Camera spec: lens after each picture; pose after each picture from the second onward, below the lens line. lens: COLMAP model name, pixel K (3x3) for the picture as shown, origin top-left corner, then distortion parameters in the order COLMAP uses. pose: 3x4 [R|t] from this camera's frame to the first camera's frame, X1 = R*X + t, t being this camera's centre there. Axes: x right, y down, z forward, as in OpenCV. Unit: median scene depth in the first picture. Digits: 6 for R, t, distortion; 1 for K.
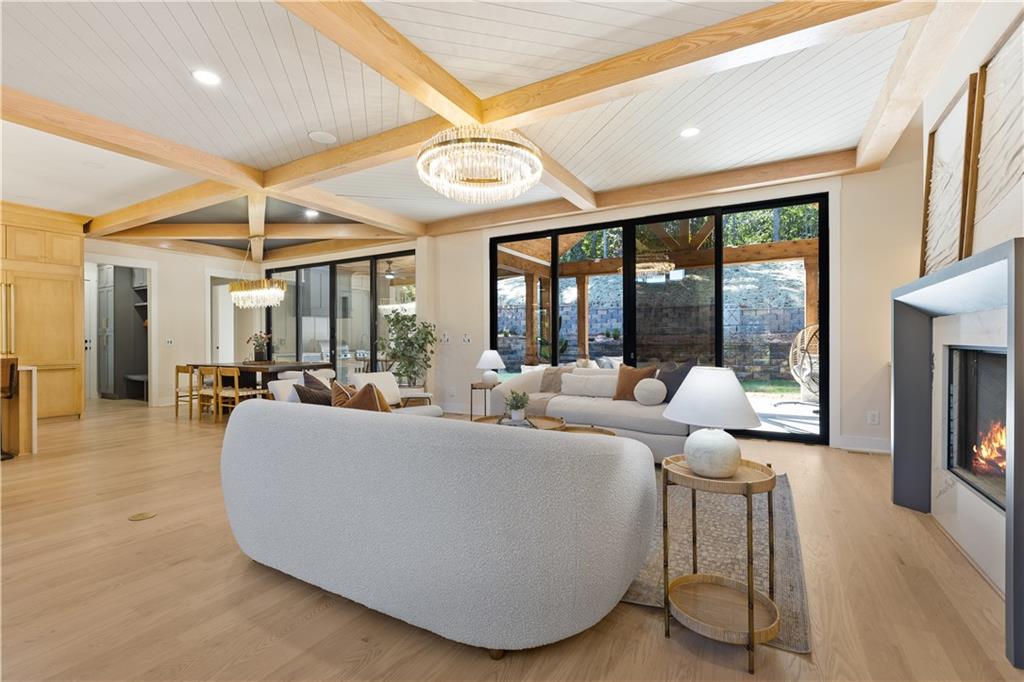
lens RADIAL K [[458.1, 0, 512.0], [0, 458.1, 341.0], [0, 0, 1]] dist [0.000236, -0.000064]
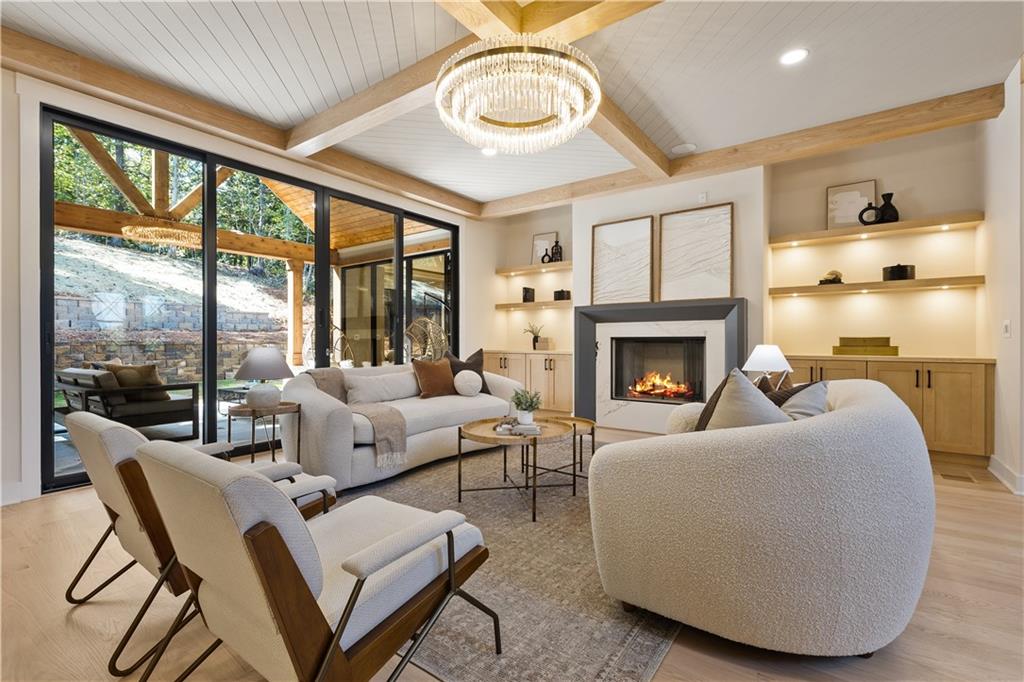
lens RADIAL K [[458.1, 0, 512.0], [0, 458.1, 341.0], [0, 0, 1]] dist [0.000236, -0.000064]
pose [[0.115248, 0.002834, 0.993333, -0.607714], [0.000570, 0.999996, -0.002920, 0.017269], [-0.993337, 0.000903, 0.115246, 0.664517]]
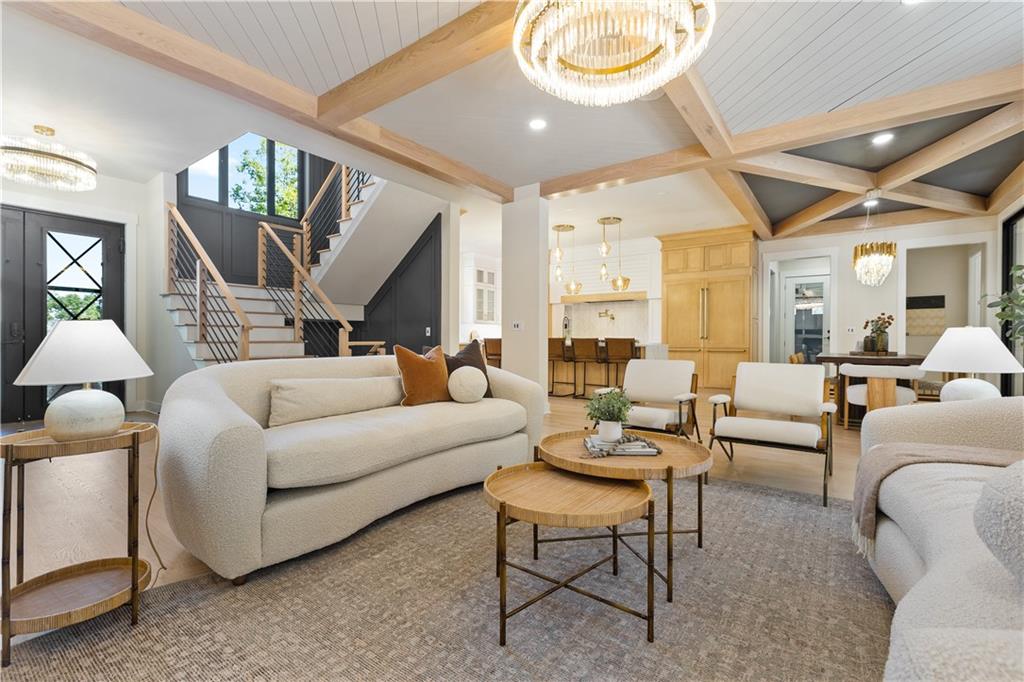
lens RADIAL K [[458.1, 0, 512.0], [0, 458.1, 341.0], [0, 0, 1]] dist [0.000236, -0.000064]
pose [[-0.110927, 0.009504, -0.993783, 0.194339], [-0.000477, 0.999954, 0.009616, 0.012077], [0.993828, 0.001541, -0.110917, 0.311232]]
